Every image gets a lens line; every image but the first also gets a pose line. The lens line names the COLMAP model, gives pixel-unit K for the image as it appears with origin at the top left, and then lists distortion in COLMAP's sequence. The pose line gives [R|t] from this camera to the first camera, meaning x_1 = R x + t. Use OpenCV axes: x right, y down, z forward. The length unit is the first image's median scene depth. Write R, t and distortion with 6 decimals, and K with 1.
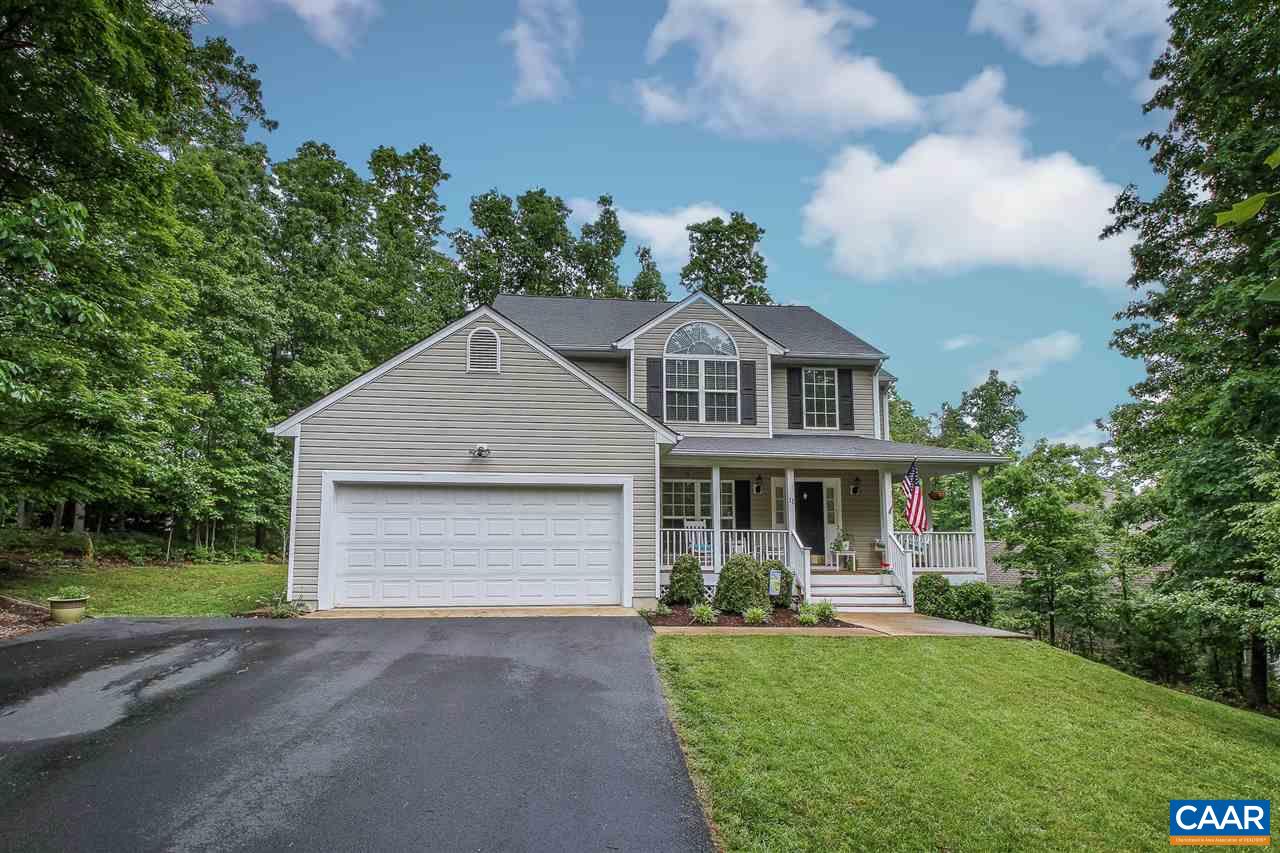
lens RADIAL K [[596.6, 0, 640.1], [0, 596.6, 429.4], [0, 0, 1]] dist [0.023923, -0.030322]
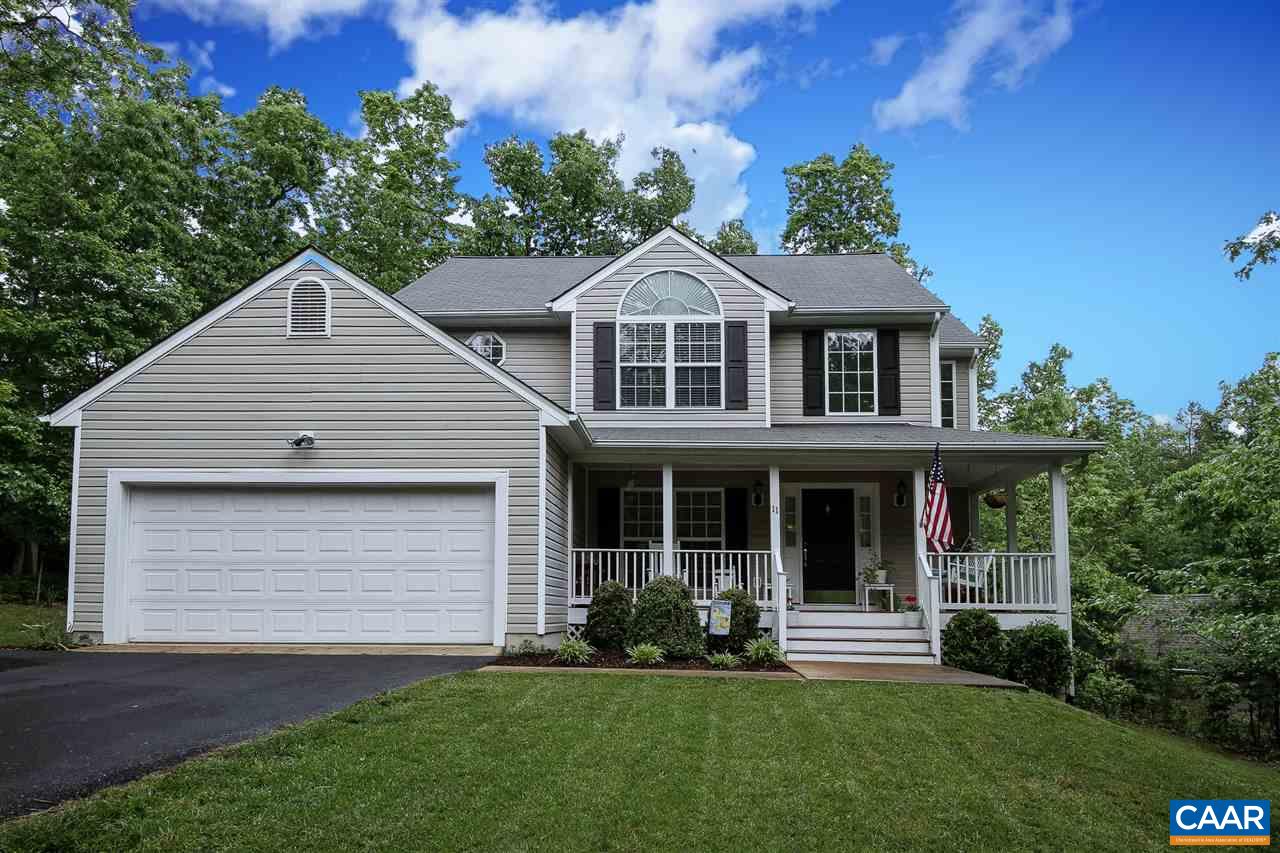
lens RADIAL K [[785.0, 0, 640.2], [0, 785.0, 476.2], [0, 0, 1]] dist [0.020493, -0.000352]
pose [[0.991184, -0.019184, -0.131099, 0.190423], [0.023533, 0.999220, 0.031707, 0.039746], [0.130388, -0.034512, 0.990862, 0.041056]]
